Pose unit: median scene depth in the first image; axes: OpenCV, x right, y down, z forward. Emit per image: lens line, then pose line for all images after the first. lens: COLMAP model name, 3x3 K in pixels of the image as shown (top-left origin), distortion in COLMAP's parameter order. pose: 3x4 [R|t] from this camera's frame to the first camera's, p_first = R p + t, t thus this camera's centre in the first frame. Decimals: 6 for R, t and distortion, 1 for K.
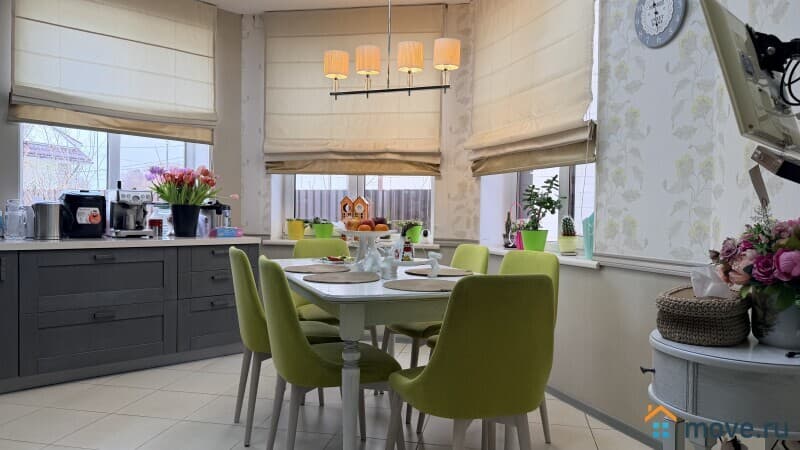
lens RADIAL K [[554.9, 0, 400.0], [0, 554.9, 225.0], [0, 0, 1]] dist [0.097223, -0.137582]
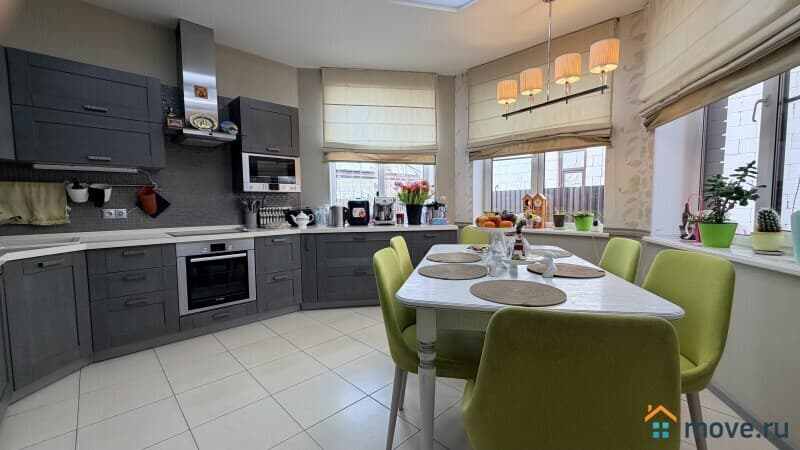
lens RADIAL K [[317.6, 0, 400.0], [0, 317.6, 225.0], [0, 0, 1]] dist [-0.000556, -0.000233]
pose [[0.822701, 0.011675, -0.568355, 0.100131], [0.012427, 0.999181, 0.038514, -0.013603], [0.568339, -0.038749, 0.821881, 0.248816]]
